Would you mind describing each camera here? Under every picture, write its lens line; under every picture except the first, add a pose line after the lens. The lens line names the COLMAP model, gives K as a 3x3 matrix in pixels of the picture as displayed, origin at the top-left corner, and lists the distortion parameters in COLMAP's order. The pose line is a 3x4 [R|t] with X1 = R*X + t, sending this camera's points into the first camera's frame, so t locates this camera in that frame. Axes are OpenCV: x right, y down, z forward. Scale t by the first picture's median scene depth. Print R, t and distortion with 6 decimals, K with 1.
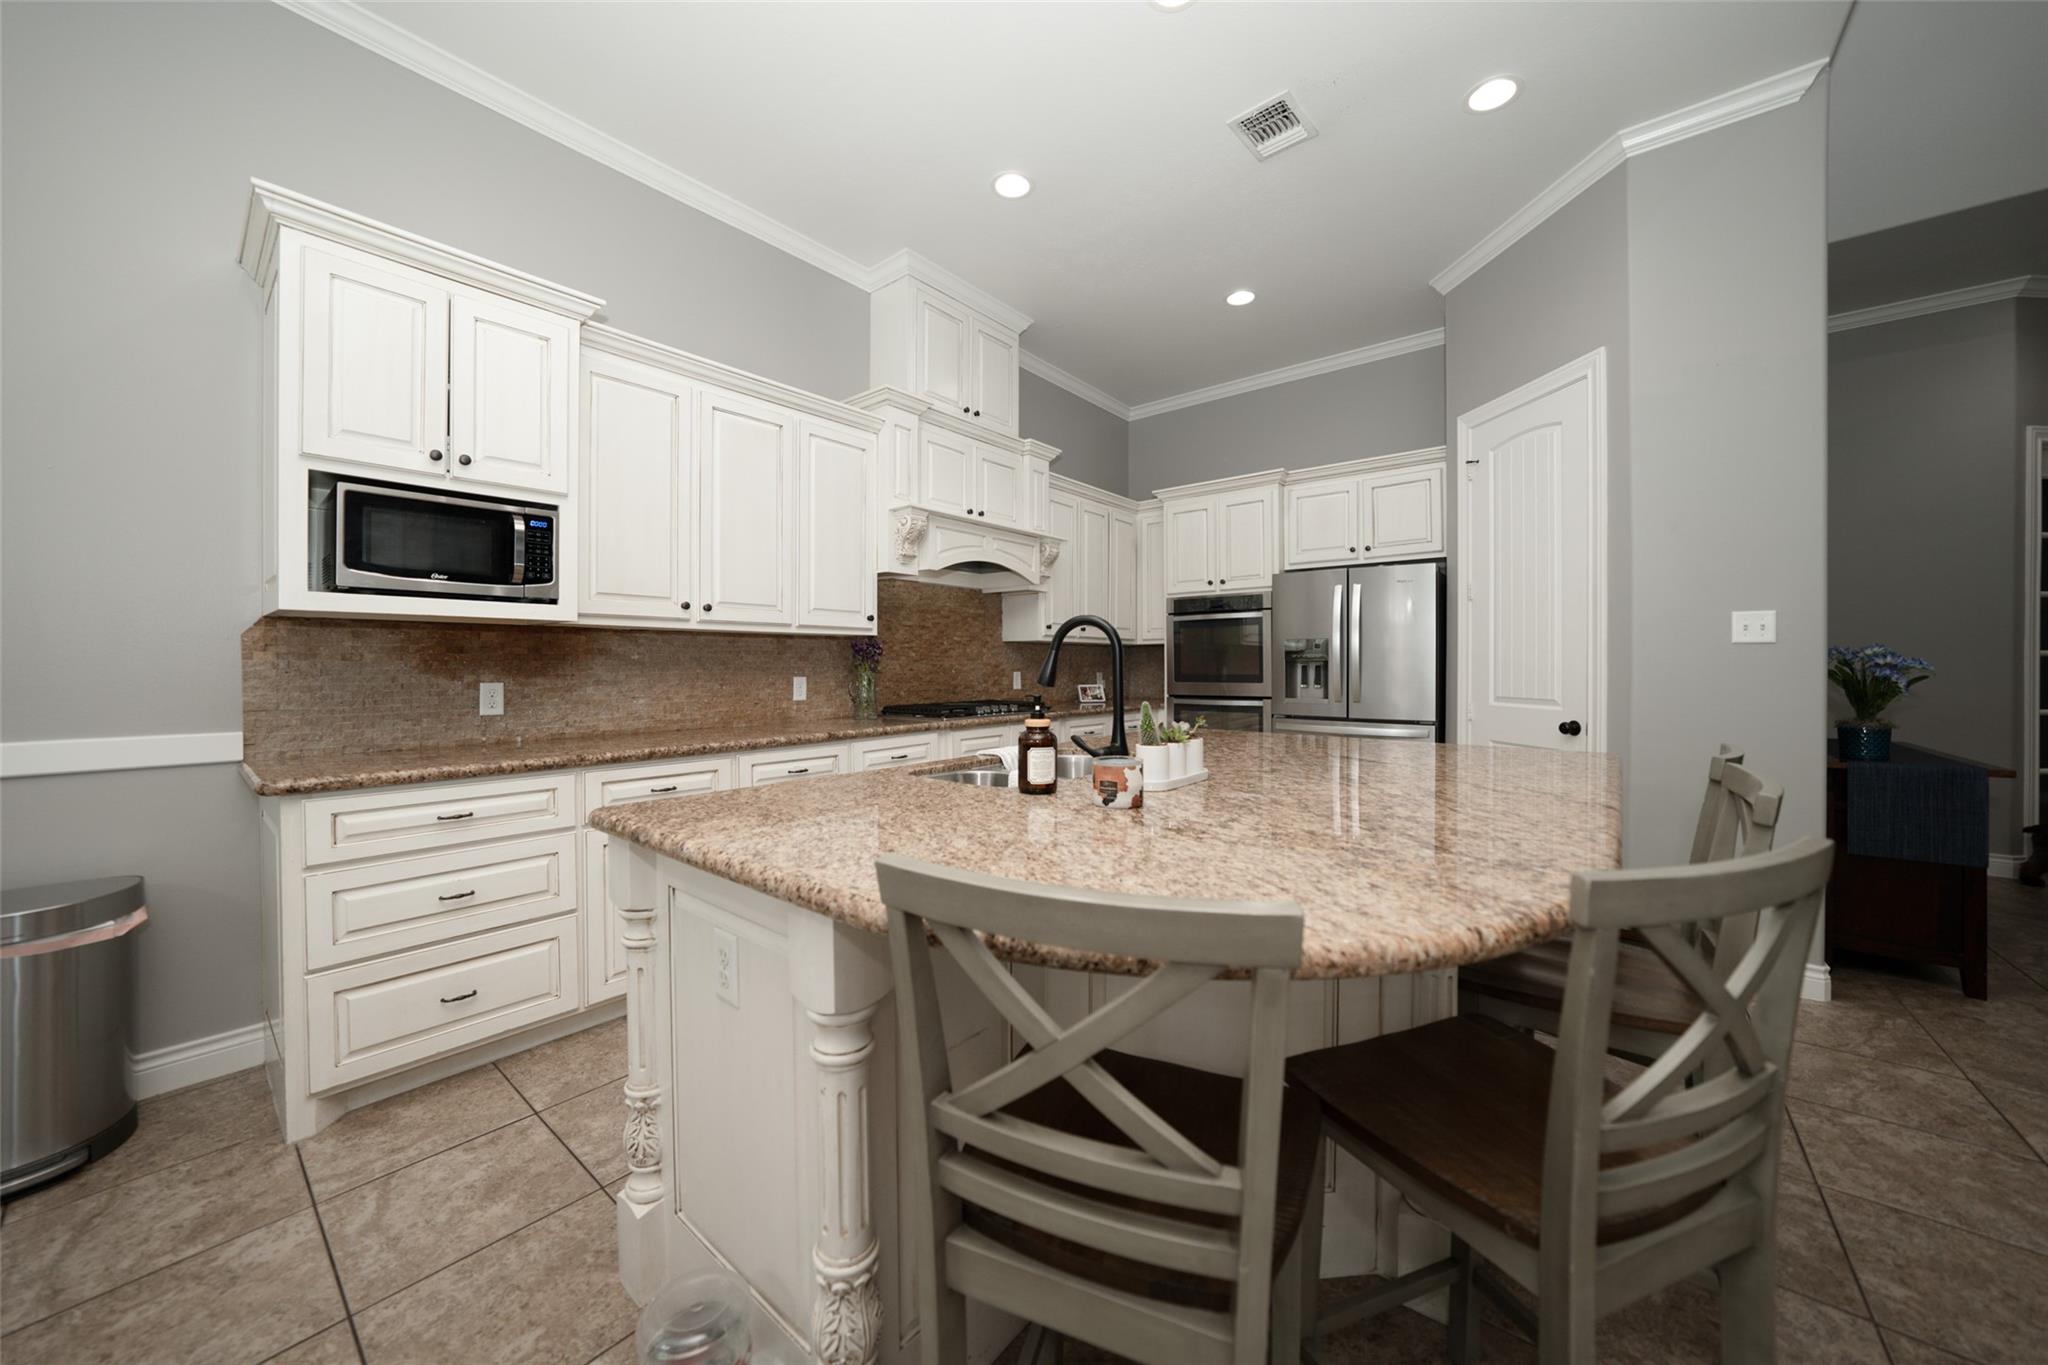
lens RADIAL K [[745.5, 0, 1003.3], [0, 745.5, 666.5], [0, 0, 1]] dist [-0.003028, 0.003686]
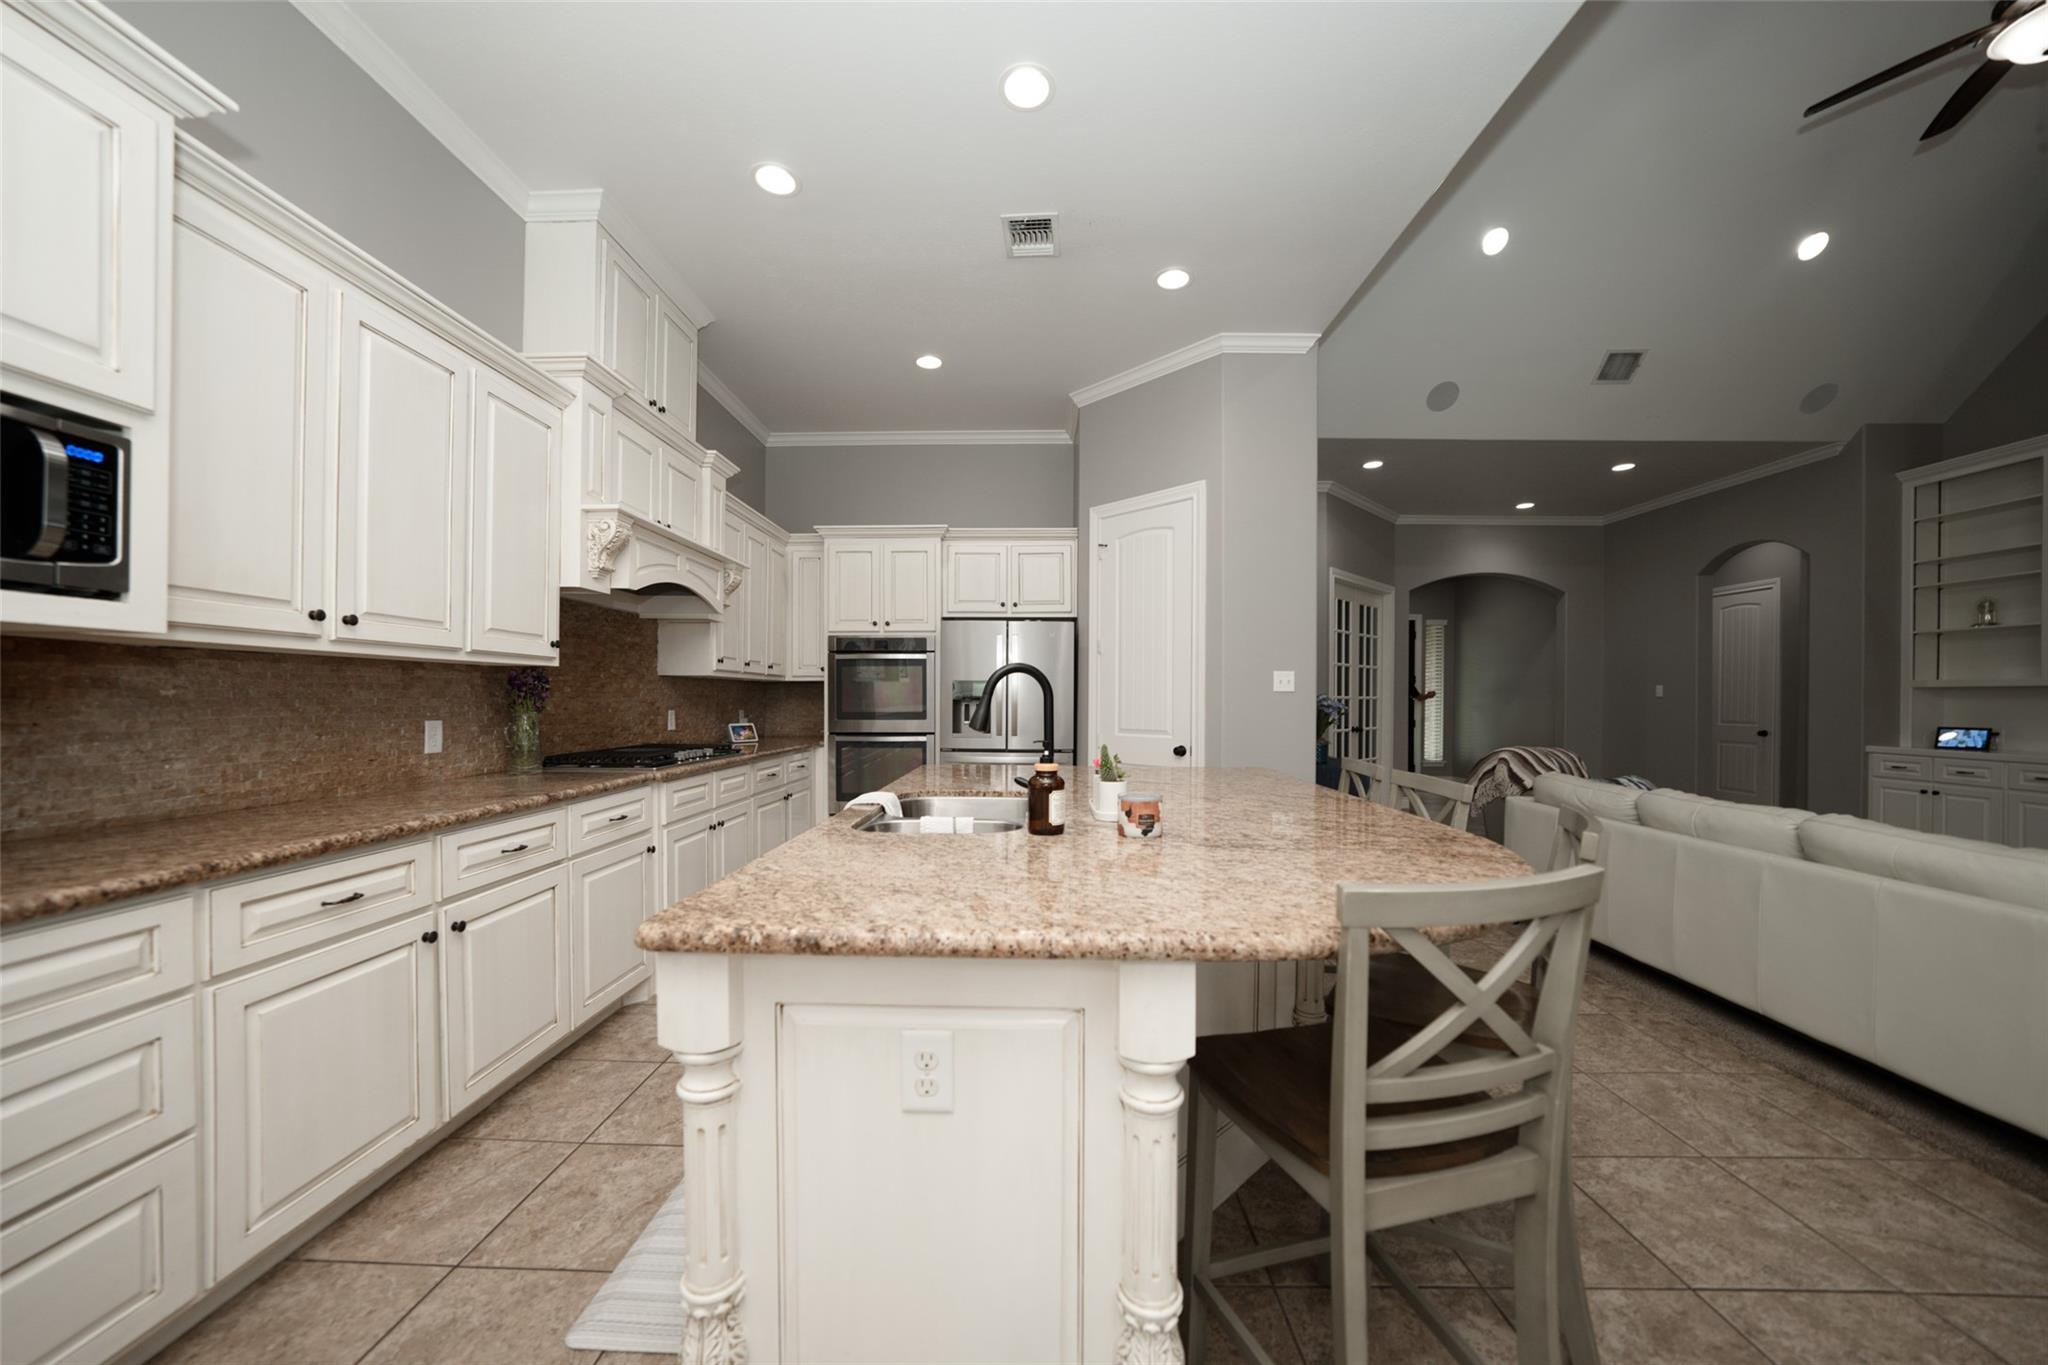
lens RADIAL K [[745.5, 0, 1022.9], [0, 745.5, 699.0], [0, 0, 1]] dist [-0.003028, 0.003686]
pose [[0.784629, 0.005051, 0.619945, -0.288532], [-0.004101, 0.999987, -0.002956, -0.007595], [-0.619952, -0.000223, 0.784639, 0.089228]]
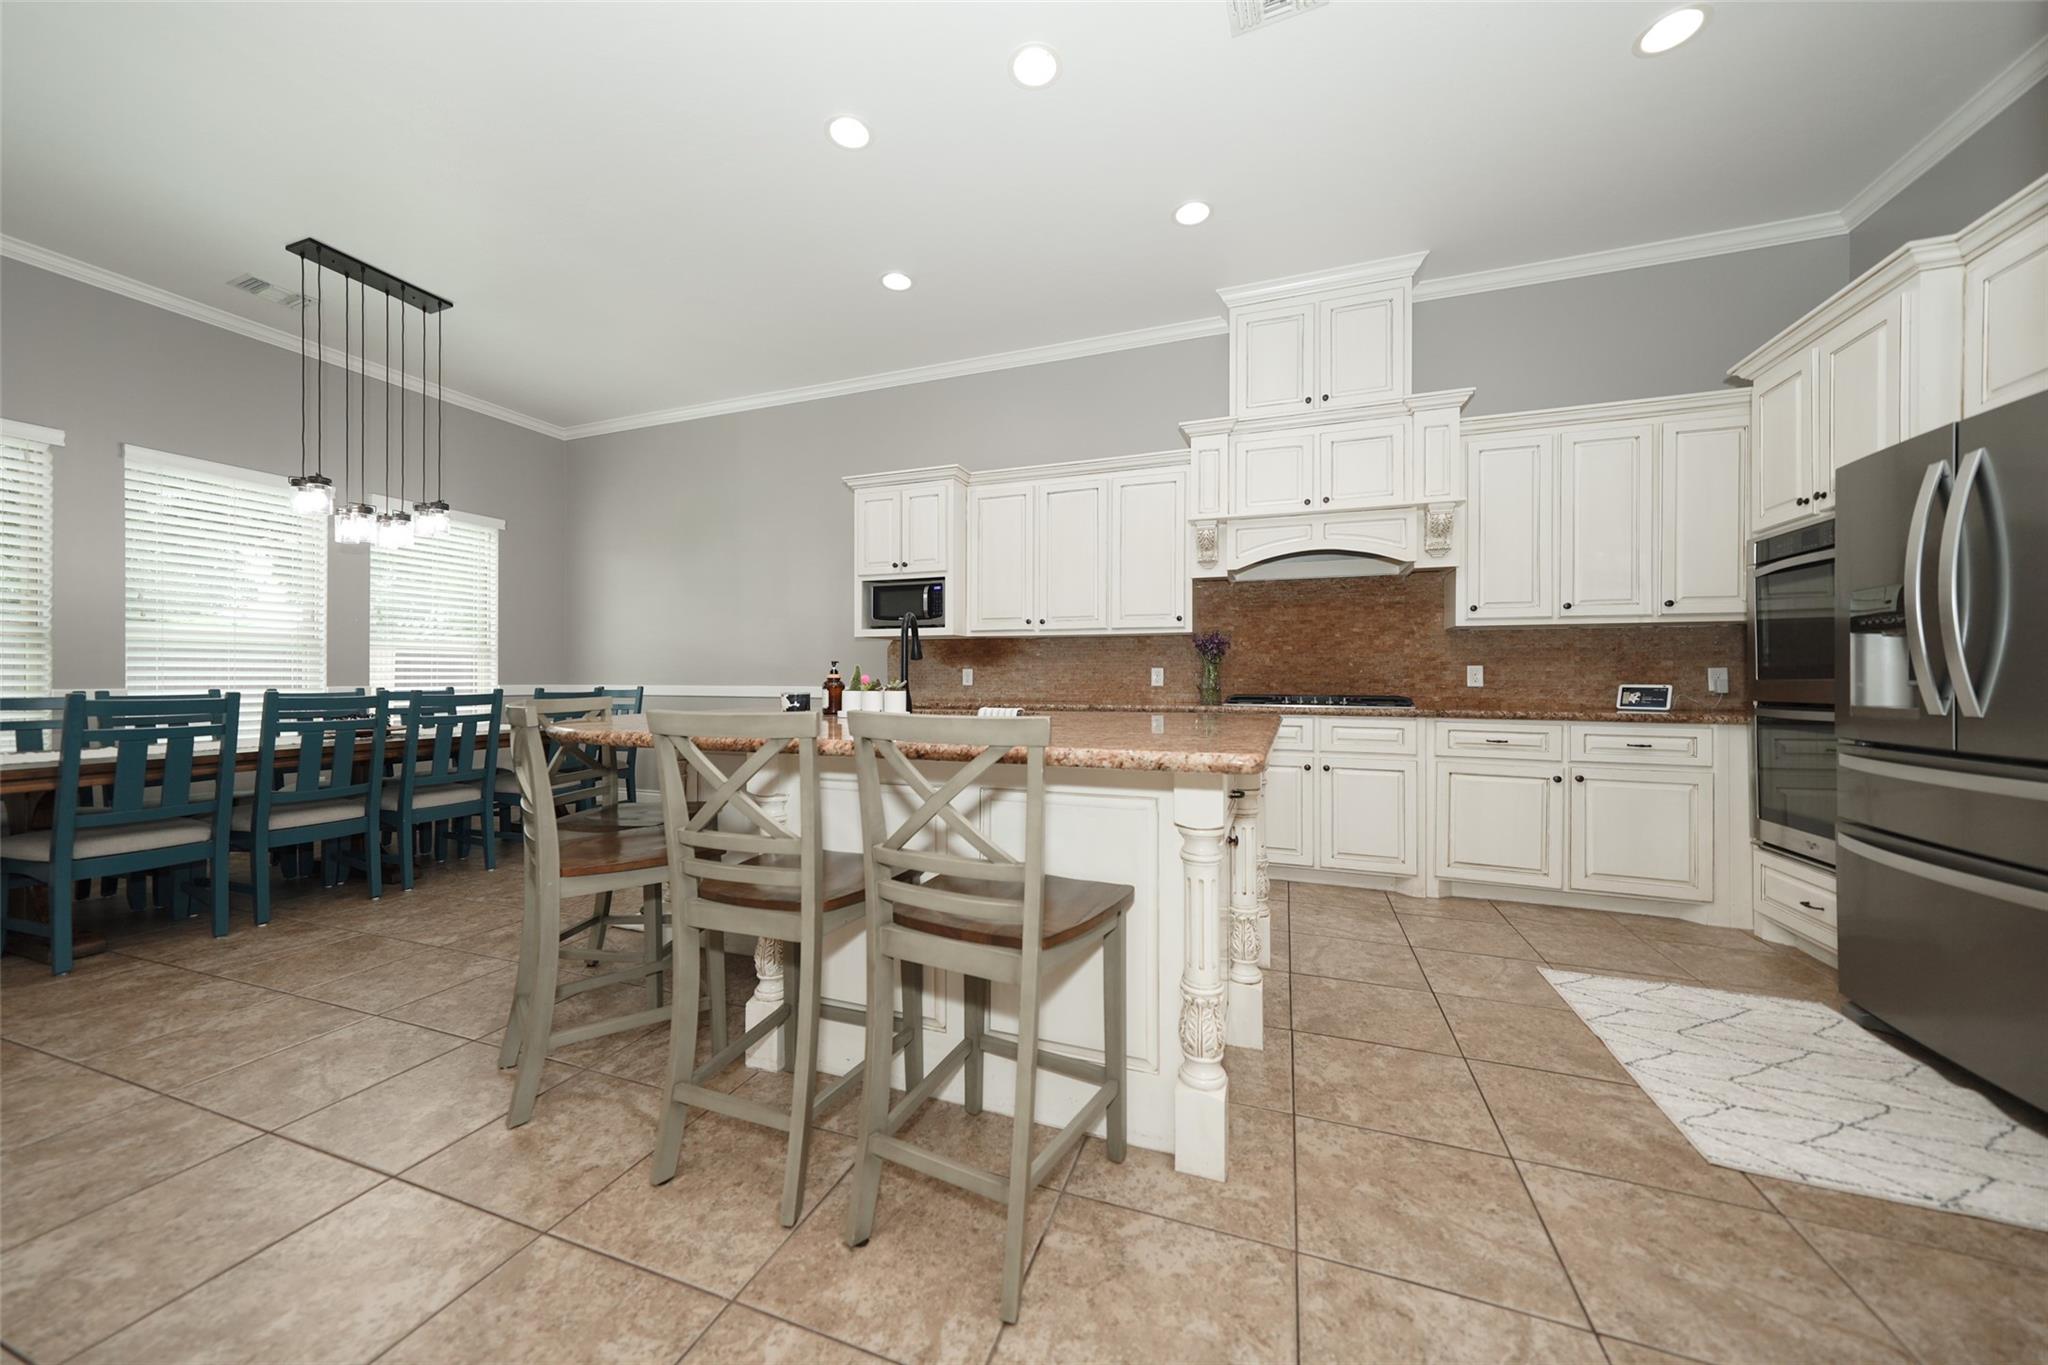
lens RADIAL K [[745.5, 0, 1004.4], [0, 745.5, 676.8], [0, 0, 1]] dist [-0.003028, 0.003686]
pose [[0.320208, -0.006707, -0.947324, 0.907431], [-0.008072, 0.999919, -0.009807, 0.045972], [0.947313, 0.010787, 0.320128, 0.360463]]
